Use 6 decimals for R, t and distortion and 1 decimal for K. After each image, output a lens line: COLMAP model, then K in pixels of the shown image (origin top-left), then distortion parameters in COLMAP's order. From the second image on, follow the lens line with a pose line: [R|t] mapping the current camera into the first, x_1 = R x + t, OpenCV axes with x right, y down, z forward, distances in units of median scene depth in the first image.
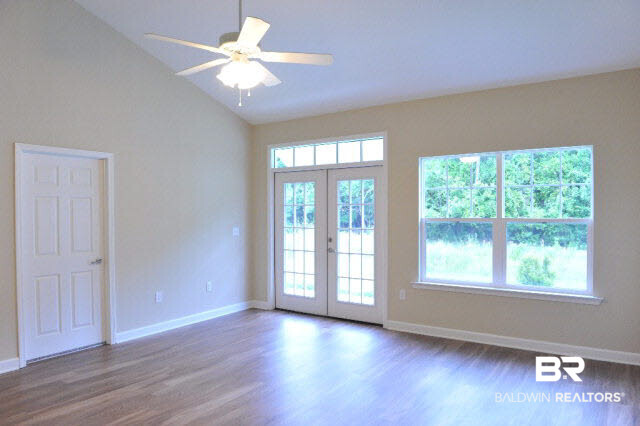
lens RADIAL K [[457.0, 0, 321.3], [0, 457.0, 212.3], [0, 0, 1]] dist [-0.009897, -0.010056]
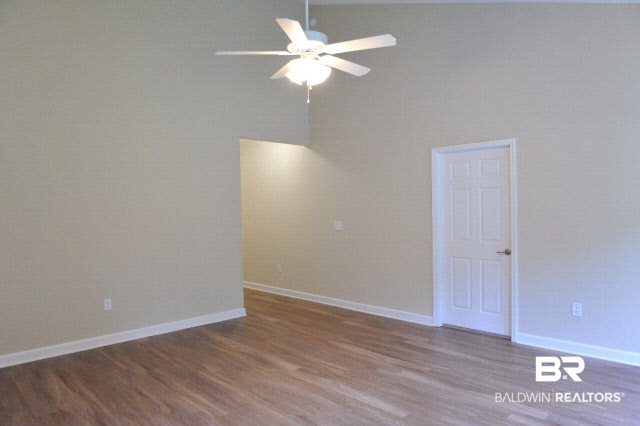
lens RADIAL K [[457.0, 0, 321.3], [0, 457.0, 212.3], [0, 0, 1]] dist [-0.009897, -0.010056]
pose [[-0.217685, 0.022800, -0.975753, 0.467319], [0.020500, 0.999613, 0.018784, -0.003184], [0.975804, -0.015914, -0.218068, 0.709047]]
